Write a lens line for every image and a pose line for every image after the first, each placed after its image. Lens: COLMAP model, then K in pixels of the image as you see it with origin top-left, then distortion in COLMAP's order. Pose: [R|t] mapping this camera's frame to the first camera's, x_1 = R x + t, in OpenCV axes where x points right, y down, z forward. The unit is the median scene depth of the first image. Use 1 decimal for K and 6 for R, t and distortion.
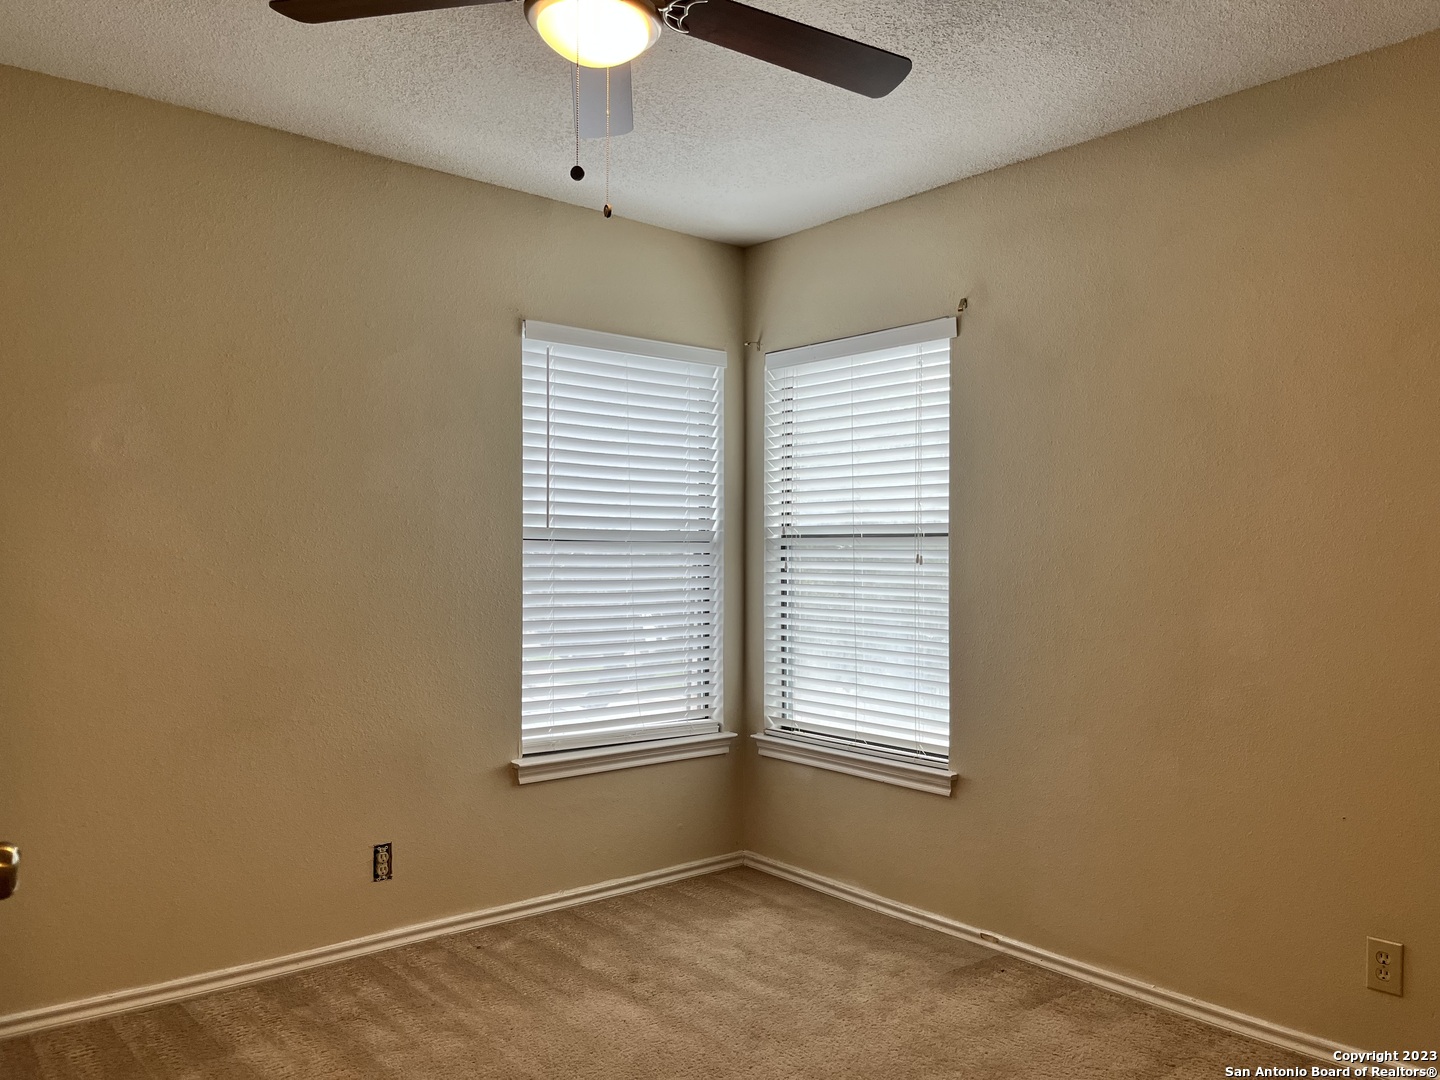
lens RADIAL K [[1109.8, 0, 723.6], [0, 1109.8, 544.3], [0, 0, 1]] dist [0.110312, -0.121710]
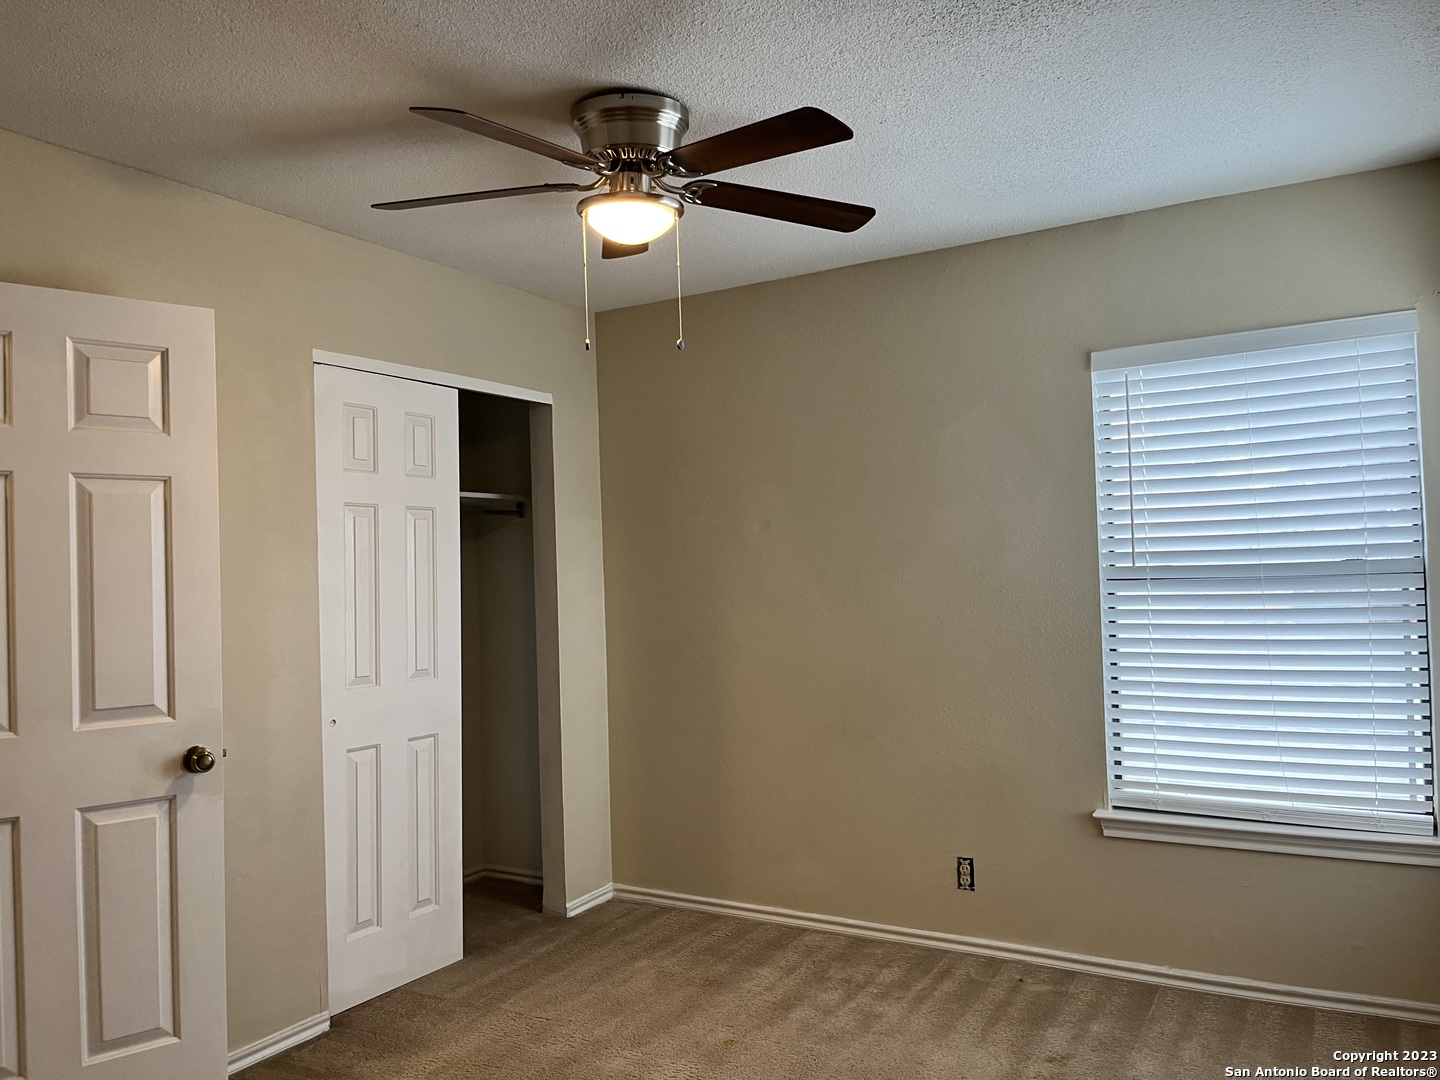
lens RADIAL K [[1109.8, 0, 723.6], [0, 1109.8, 544.3], [0, 0, 1]] dist [0.110312, -0.121710]
pose [[0.332540, -0.040235, -0.942231, 0.668405], [0.043009, 0.998697, -0.027467, -0.024727], [0.942108, -0.031391, 0.333837, 0.398555]]
